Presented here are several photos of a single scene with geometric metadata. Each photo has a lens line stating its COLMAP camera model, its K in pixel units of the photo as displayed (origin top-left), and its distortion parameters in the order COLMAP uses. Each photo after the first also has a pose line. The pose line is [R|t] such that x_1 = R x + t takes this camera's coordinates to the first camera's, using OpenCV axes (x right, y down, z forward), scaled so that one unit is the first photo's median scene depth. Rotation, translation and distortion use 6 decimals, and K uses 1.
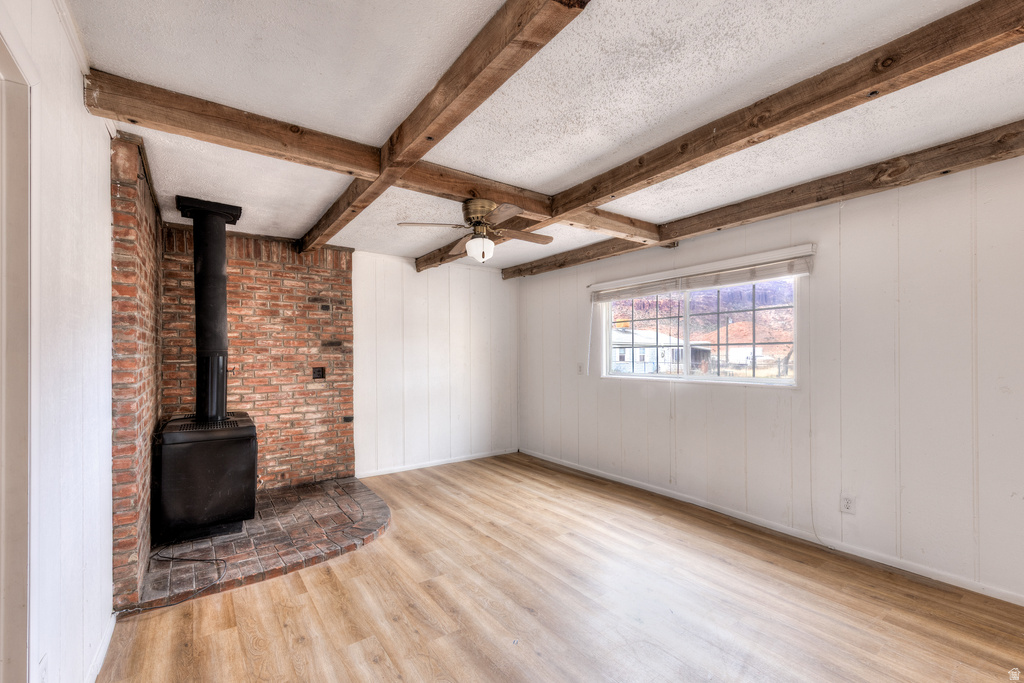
lens RADIAL K [[435.8, 0, 484.6], [0, 435.8, 354.4], [0, 0, 1]] dist [0.013066, 0.000048]
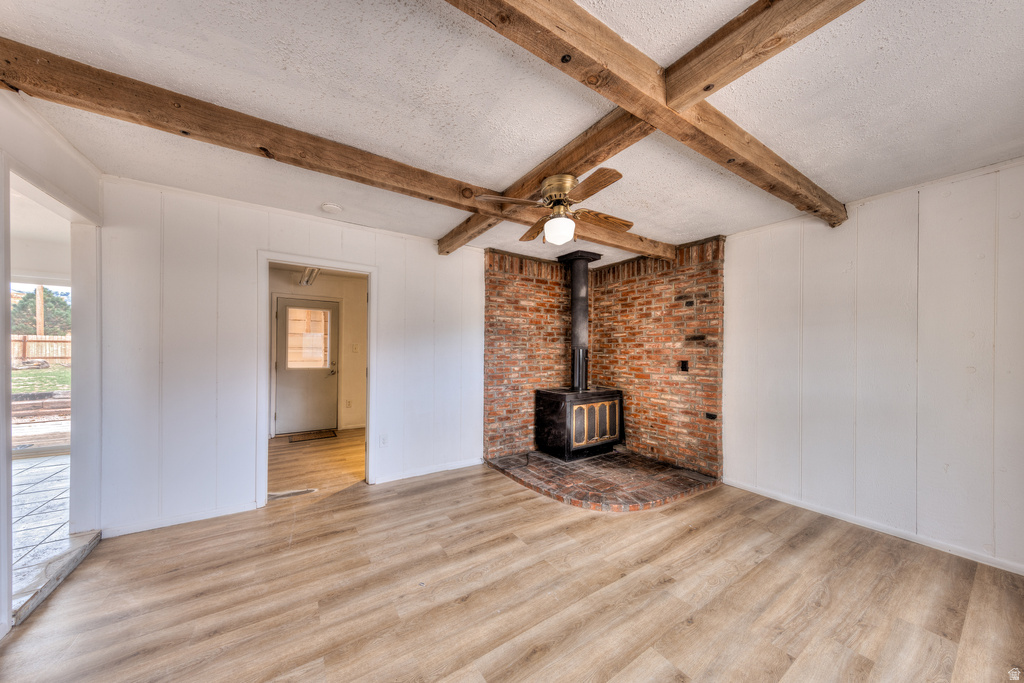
lens RADIAL K [[326.2, 0, 490.9], [0, 326.2, 352.6], [0, 0, 1]] dist [0.006269, -0.000948]
pose [[-0.041838, 0.005346, -0.999110, 0.451871], [-0.010111, 0.999932, 0.005774, 0.010655], [0.999073, 0.010343, -0.041781, 0.582636]]
